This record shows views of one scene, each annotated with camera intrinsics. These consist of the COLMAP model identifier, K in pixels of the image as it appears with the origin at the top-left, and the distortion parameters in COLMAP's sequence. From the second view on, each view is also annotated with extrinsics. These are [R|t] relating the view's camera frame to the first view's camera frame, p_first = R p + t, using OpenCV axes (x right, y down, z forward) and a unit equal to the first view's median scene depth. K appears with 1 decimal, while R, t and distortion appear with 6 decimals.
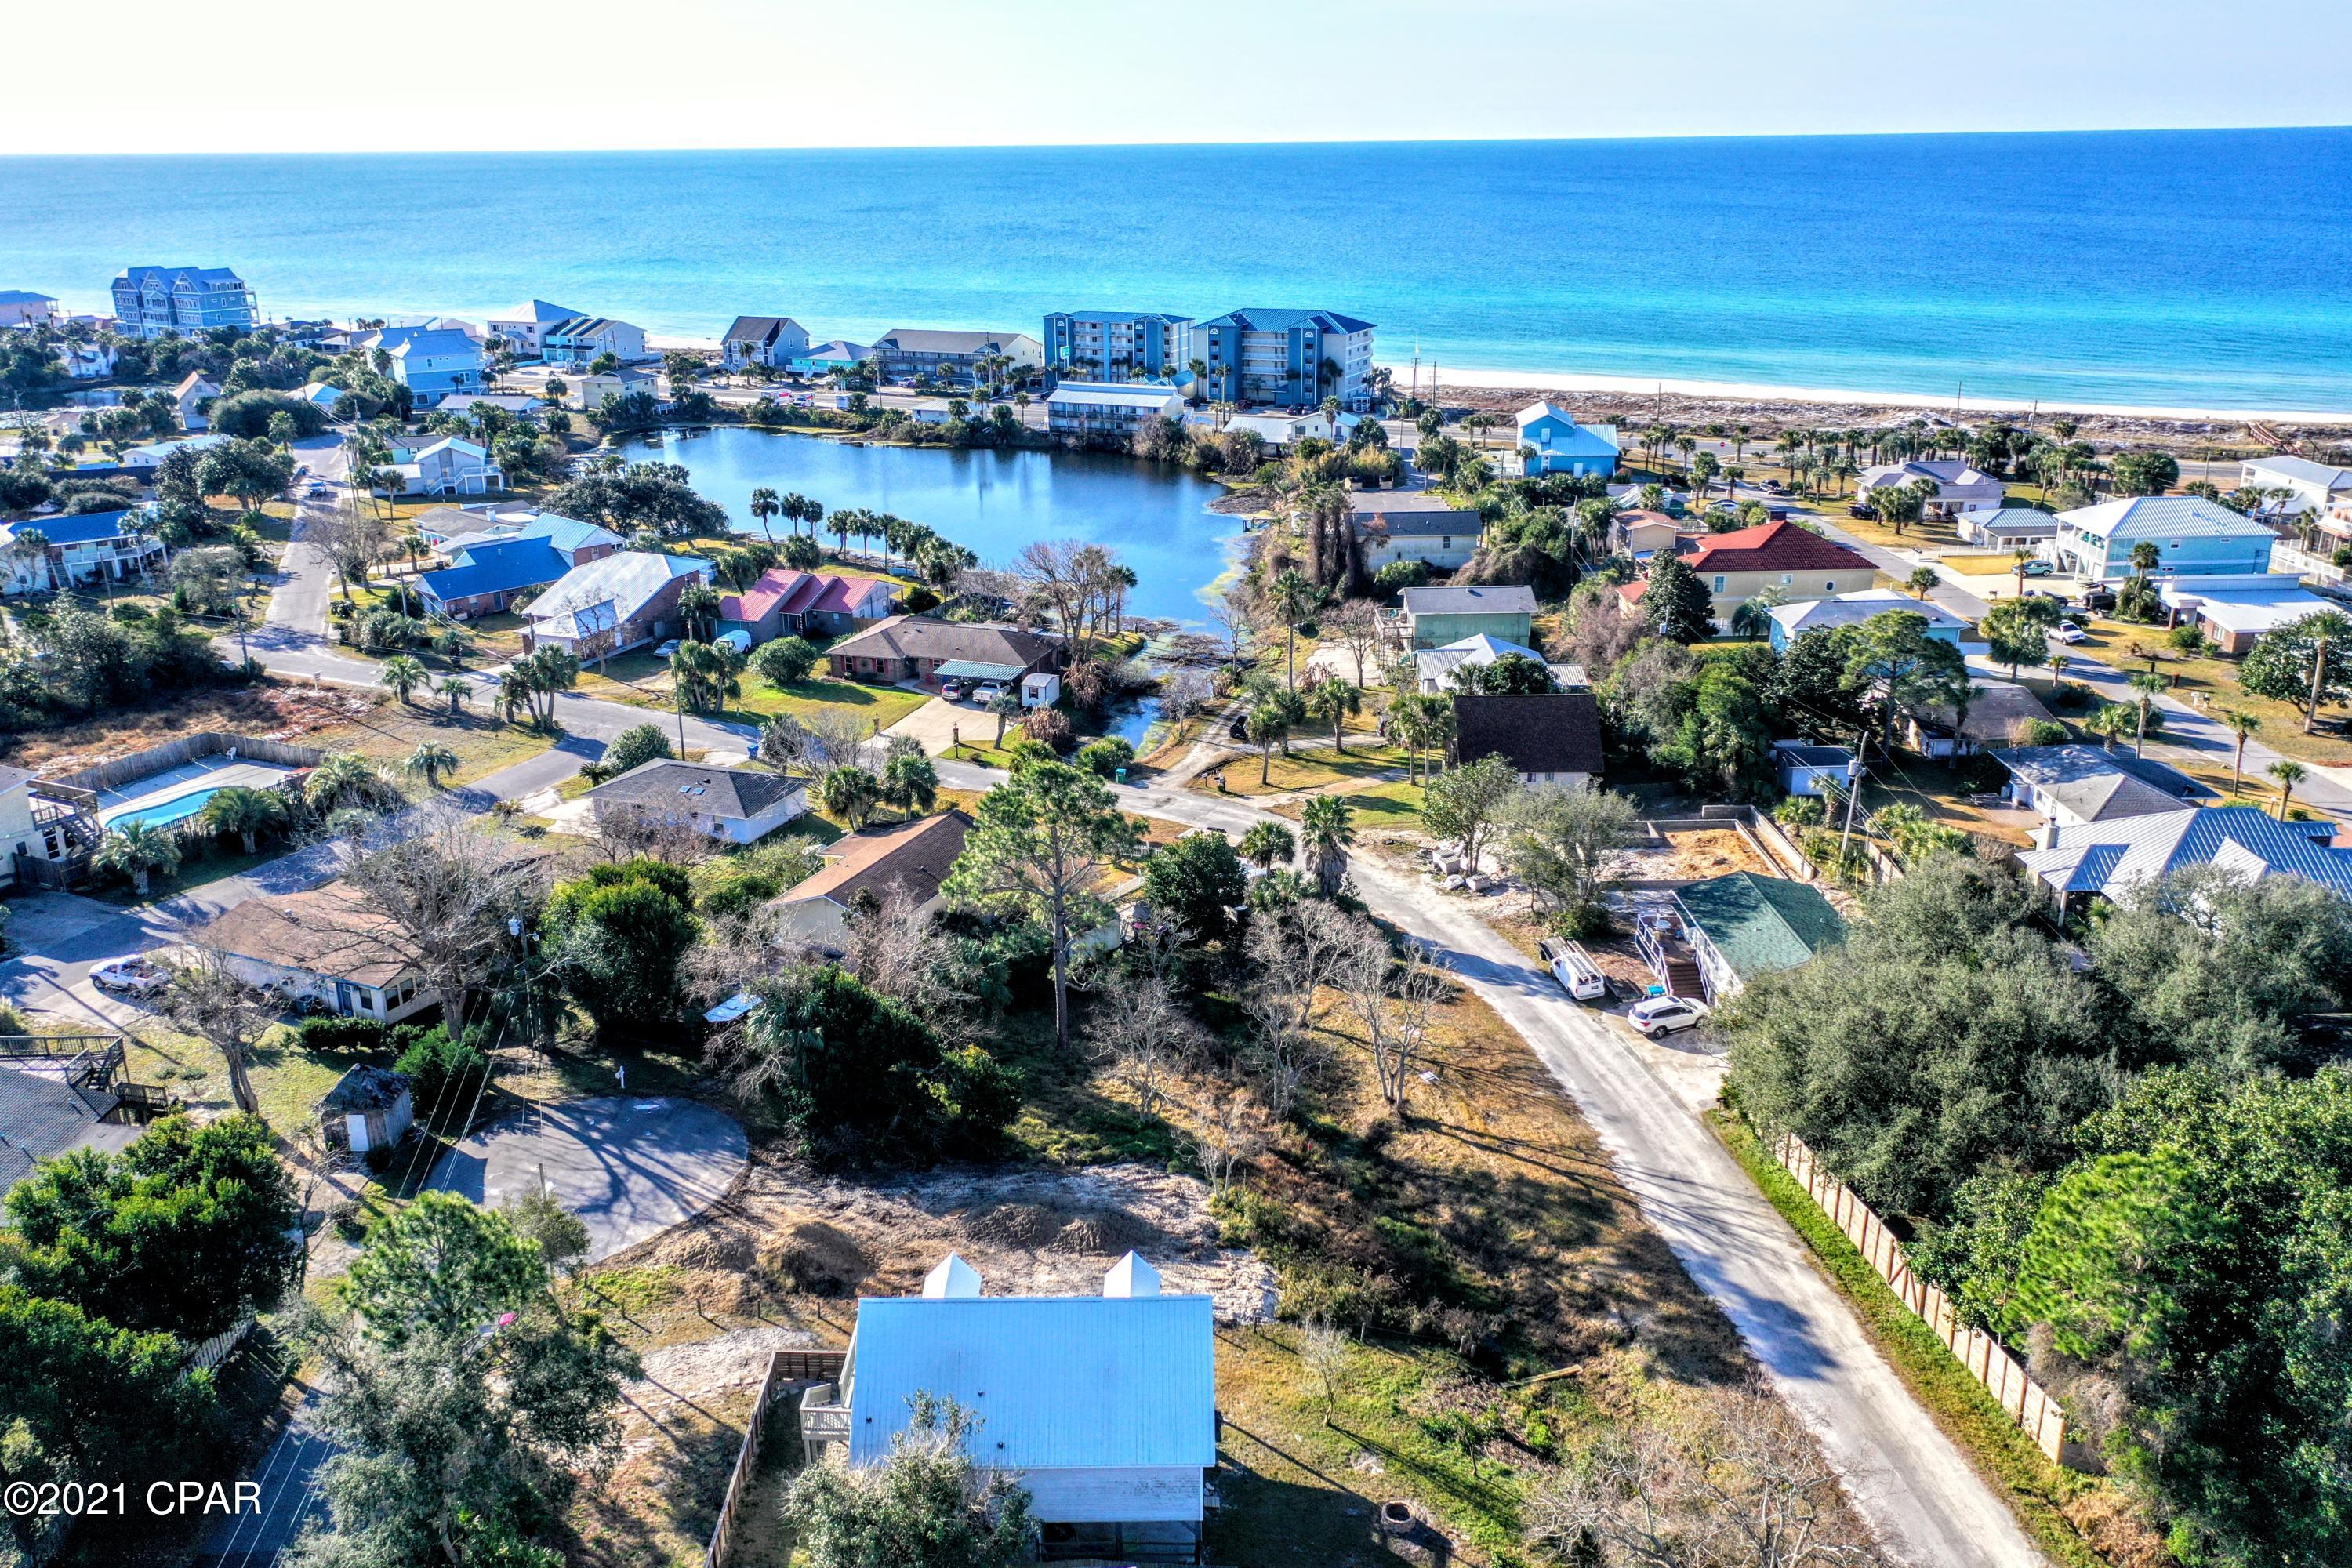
lens RADIAL K [[1865.7, 0, 1174.0], [0, 1865.7, 779.5], [0, 0, 1]] dist [0.017352, 0.000131]
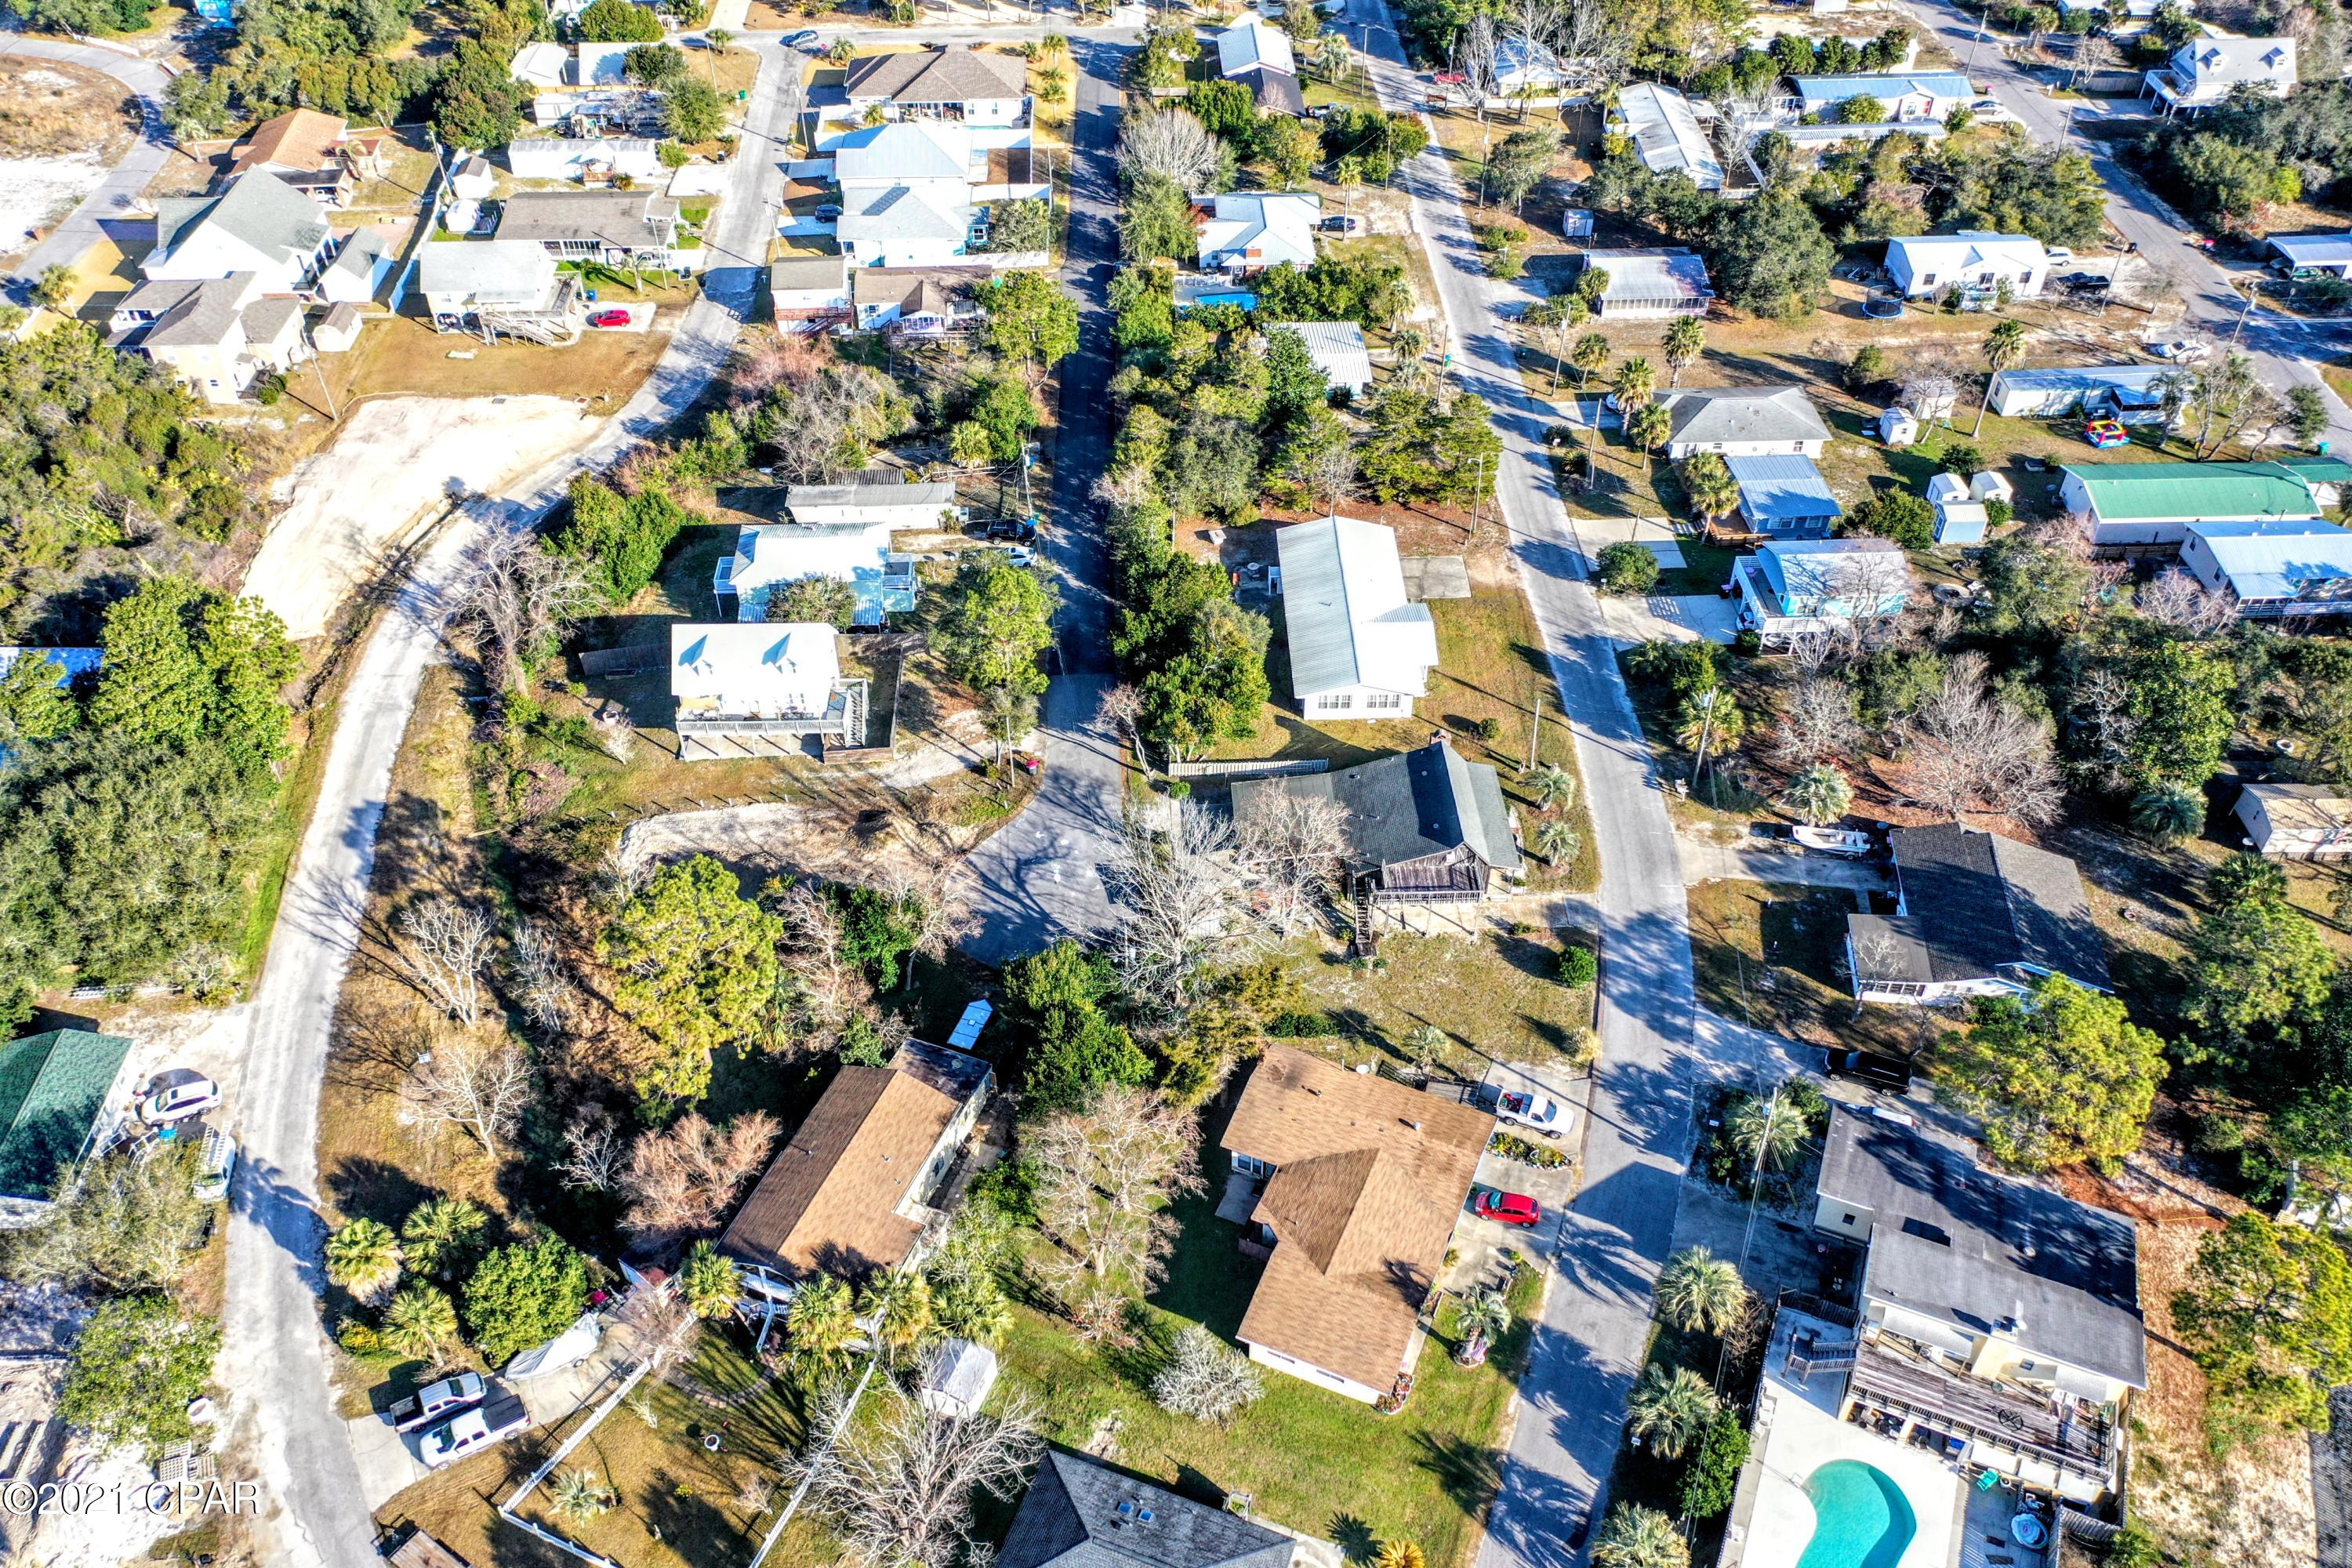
lens RADIAL K [[1863.7, 0, 1173.7], [0, 1863.7, 775.9], [0, 0, 1]] dist [0.016009, 0.003724]
pose [[-0.999698, 0.022552, -0.009782, -0.288543], [0.002737, 0.497565, 0.867422, -0.821165], [0.024429, 0.867133, -0.497477, 1.178253]]
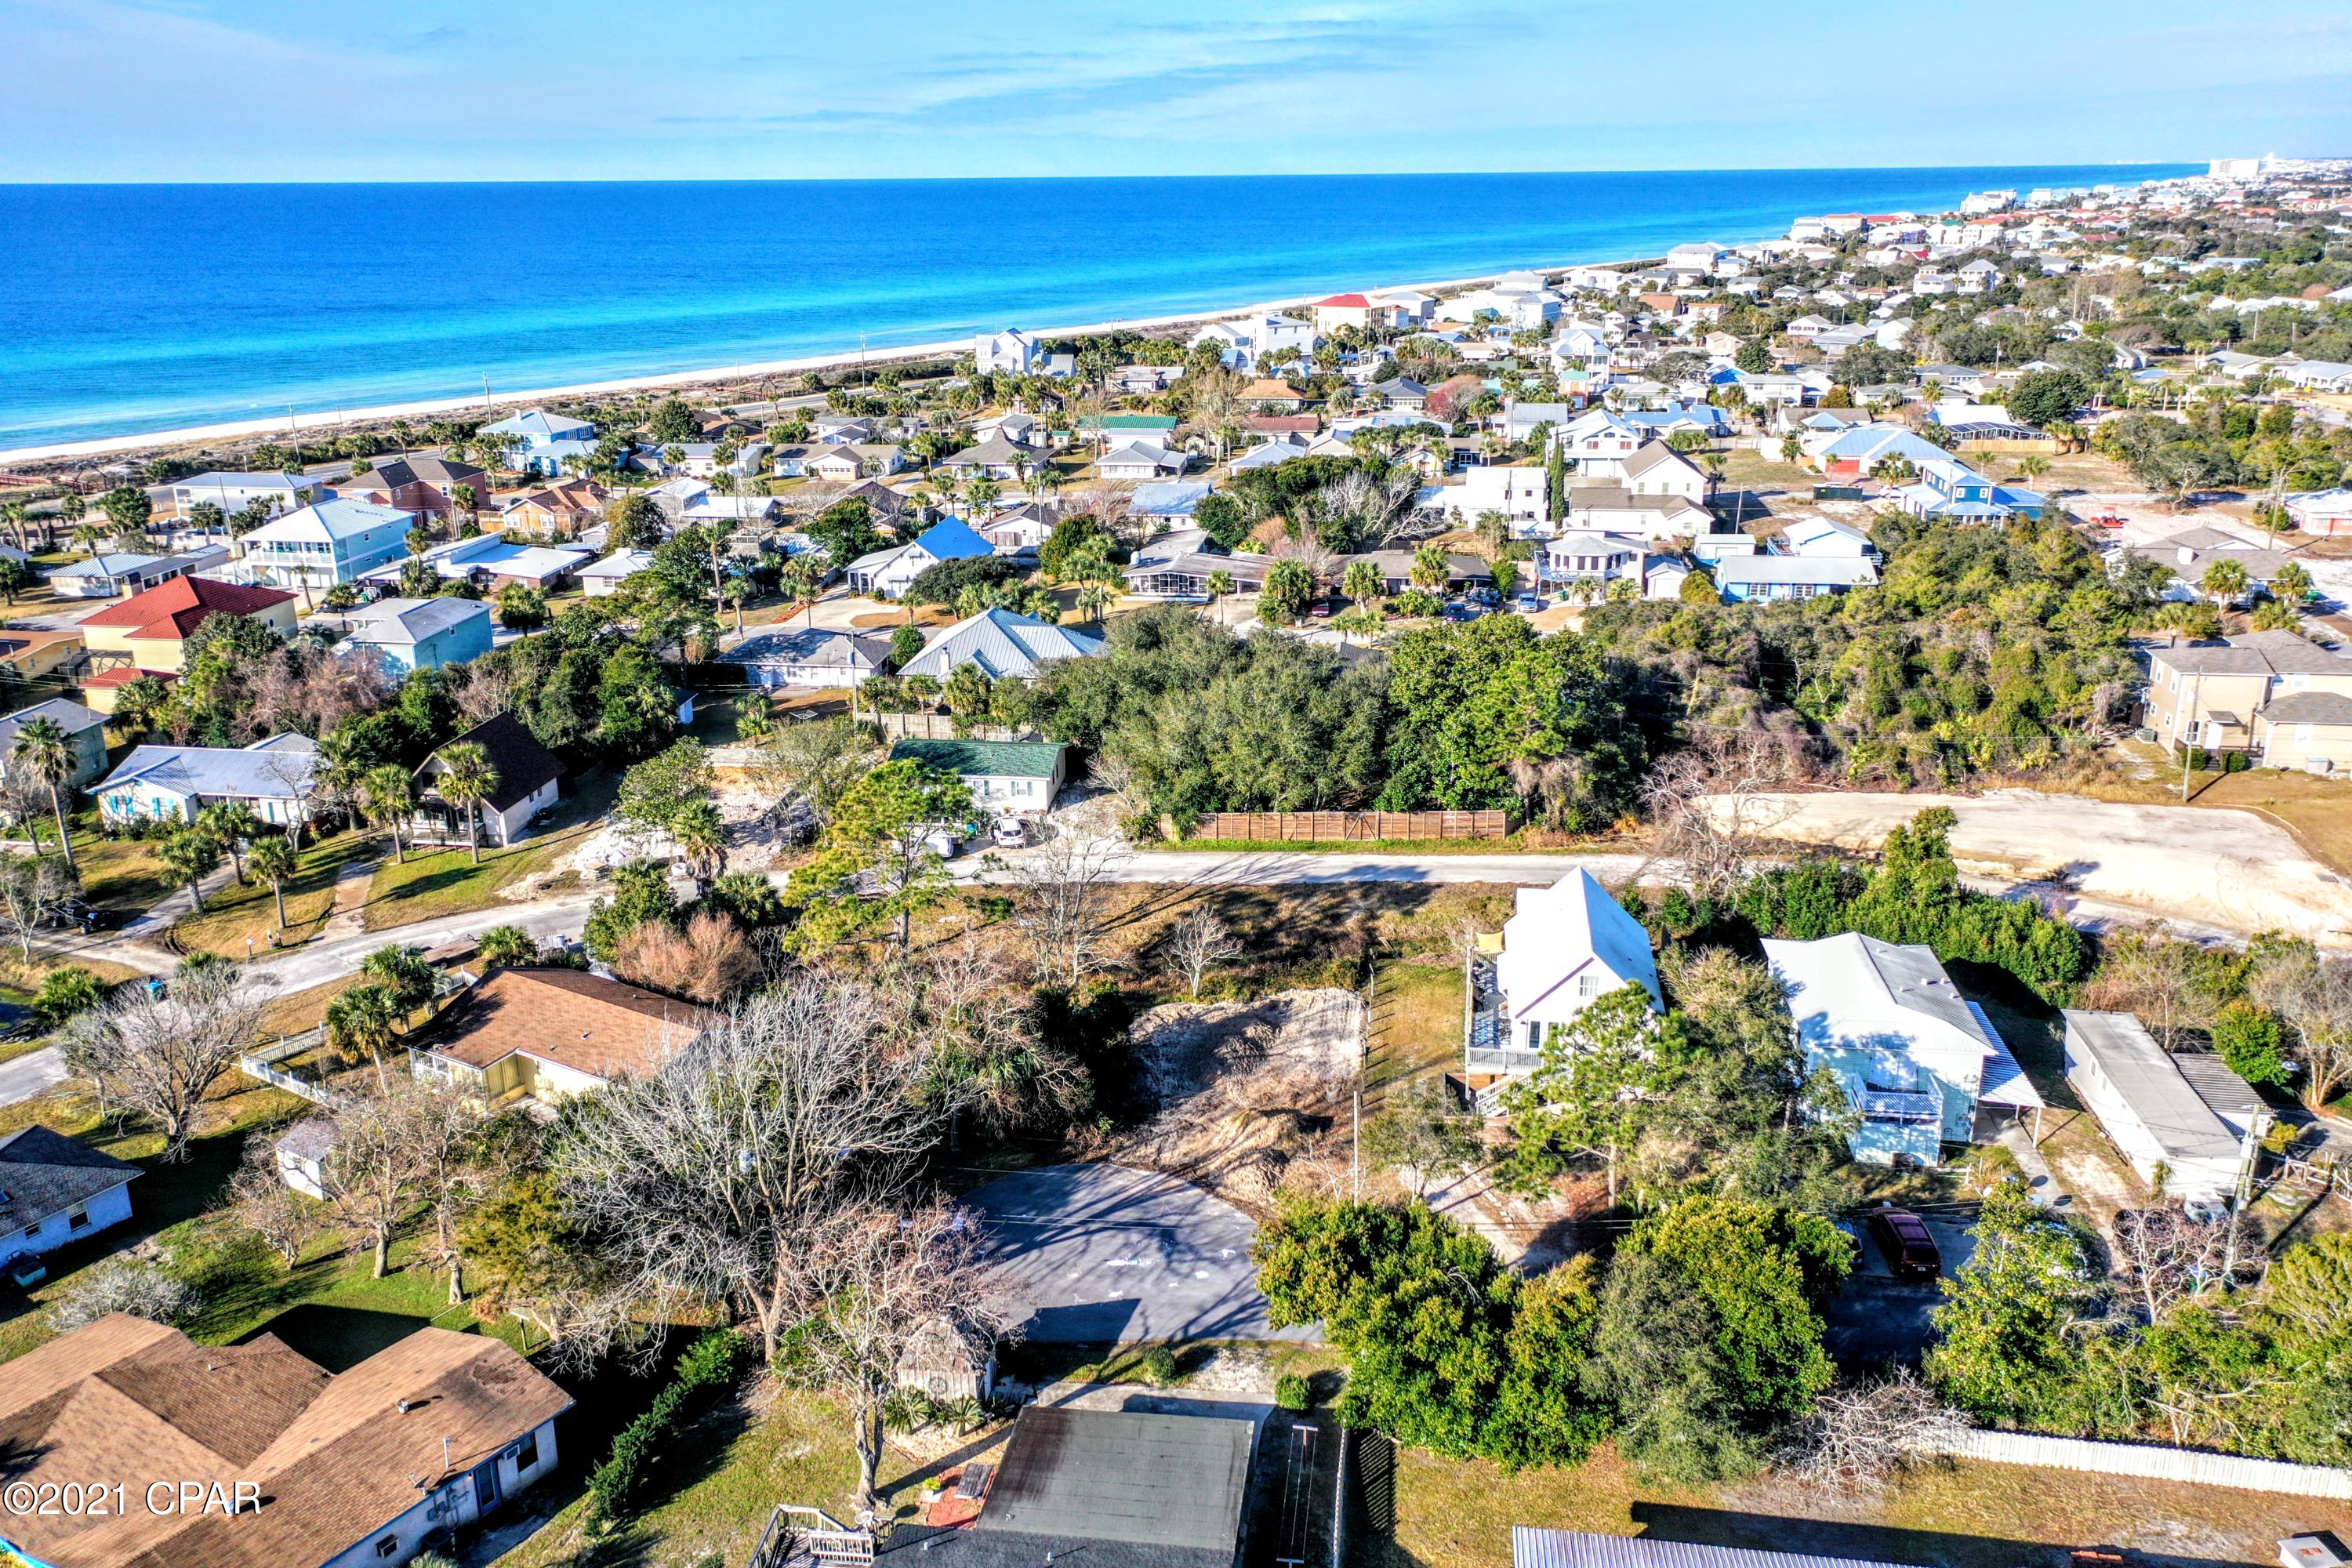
lens RADIAL K [[1863.7, 0, 1173.7], [0, 1863.7, 775.9], [0, 0, 1]] dist [0.016009, 0.003724]
pose [[0.152563, -0.296955, 0.942625, -0.785961], [0.329030, 0.914641, 0.234886, -0.149411], [-0.931914, 0.274317, 0.237248, 0.470800]]
